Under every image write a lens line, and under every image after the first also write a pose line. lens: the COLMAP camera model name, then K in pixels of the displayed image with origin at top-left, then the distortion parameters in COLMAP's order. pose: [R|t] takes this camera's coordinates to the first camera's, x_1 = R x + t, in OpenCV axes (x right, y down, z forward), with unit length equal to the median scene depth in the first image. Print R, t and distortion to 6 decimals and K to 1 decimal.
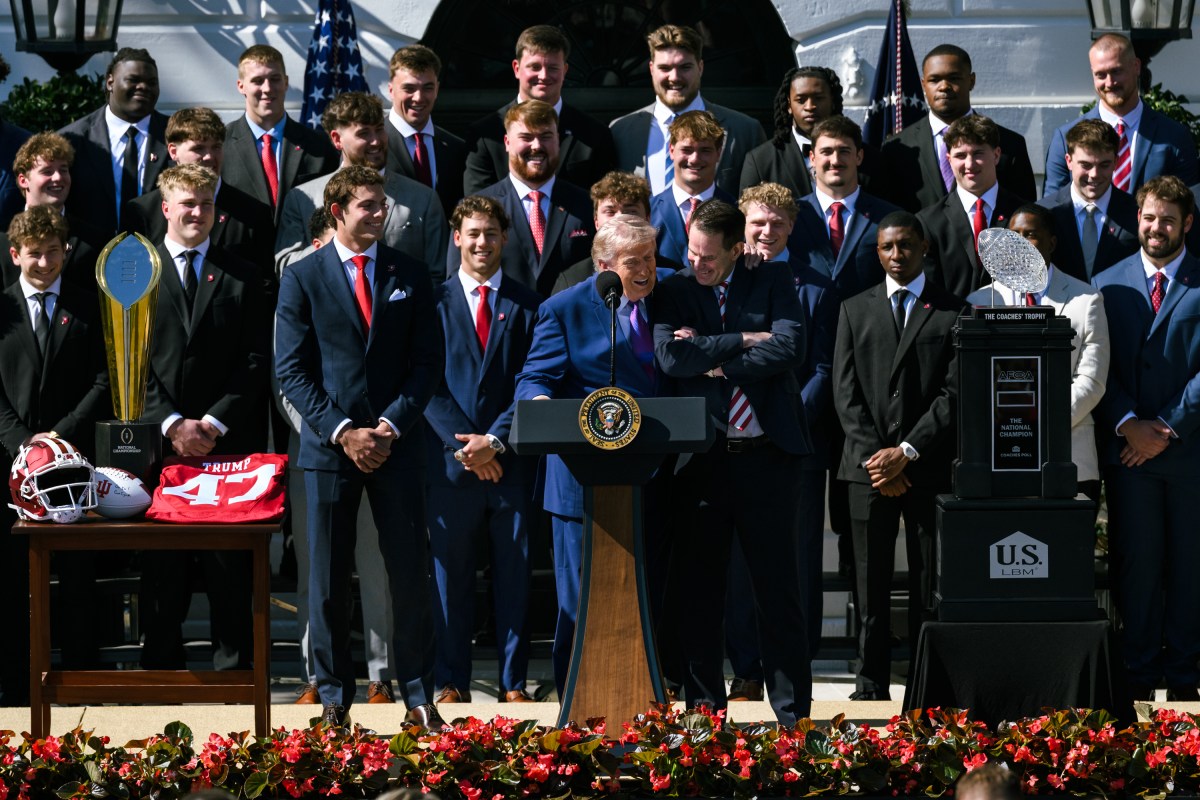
lens RADIAL K [[8666.0, 0, 600.0], [0, 8666.0, 400.0], [0, 0, 1]] dist [-0.136287, 20.566448]
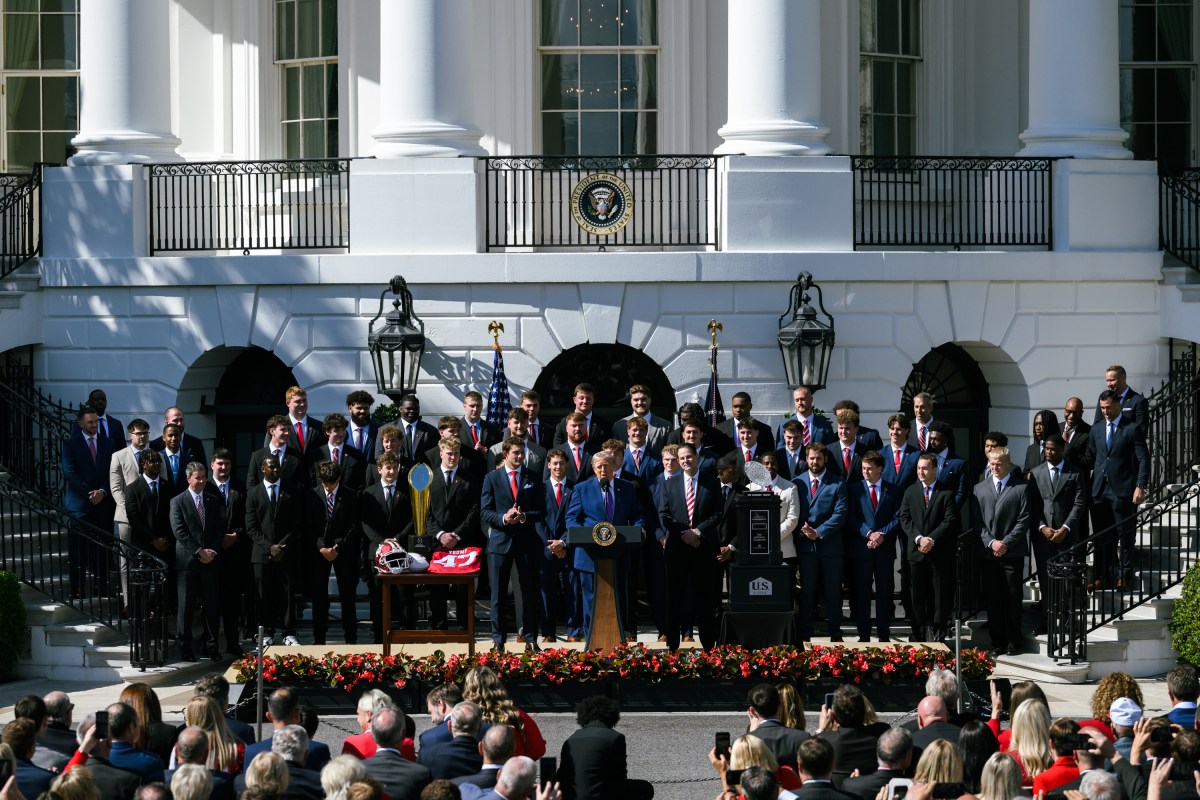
lens RADIAL K [[7499.6, 0, 600.0], [0, 7499.6, 400.0], [0, 0, 1]] dist [0.264264, -0.751324]
pose [[0.999957, -0.000471, -0.009254, 0.020816], [0.000216, 0.999623, -0.027472, 0.023944], [0.009263, 0.027469, 0.999580, -1.265925]]
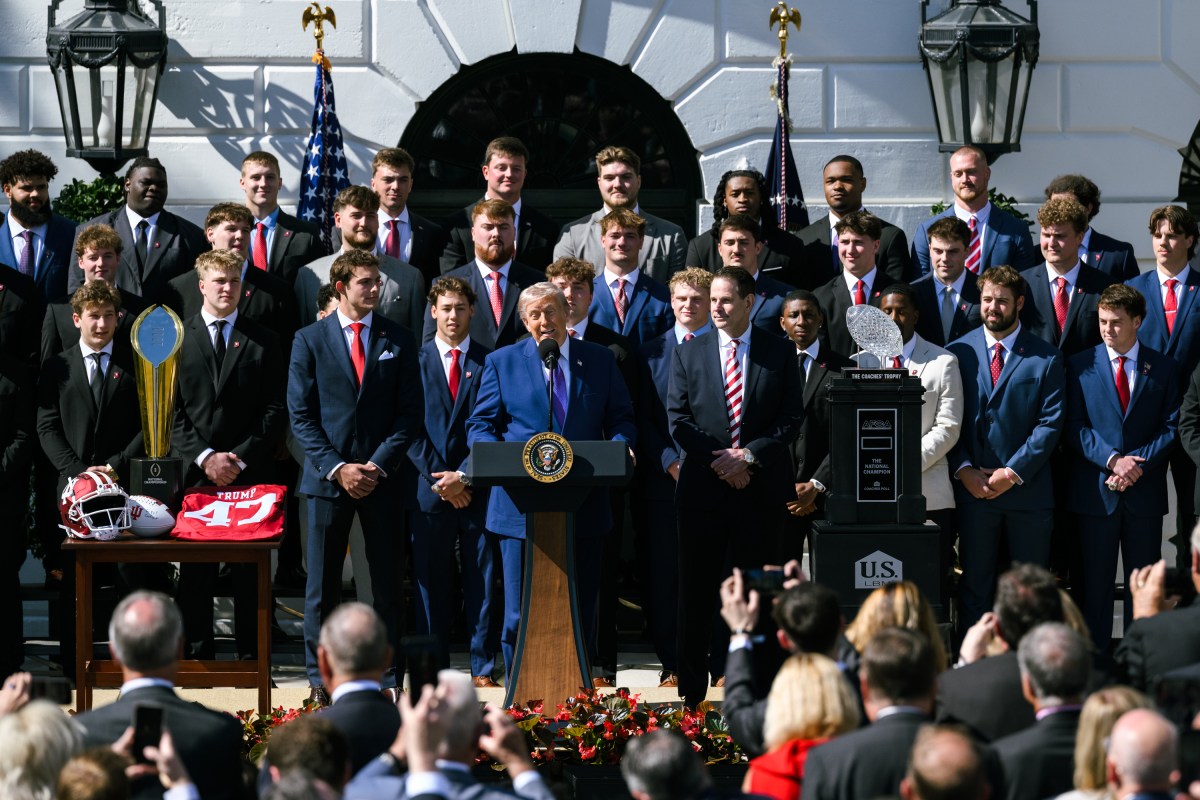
lens RADIAL K [[7499.6, 0, 600.0], [0, 7499.6, 400.0], [0, 0, 1]] dist [0.264264, -0.751324]
pose [[0.999980, 0.004294, 0.004665, 0.003587], [-0.004261, 0.999966, -0.007115, 0.001529], [-0.004696, 0.007095, 0.999964, -0.067891]]
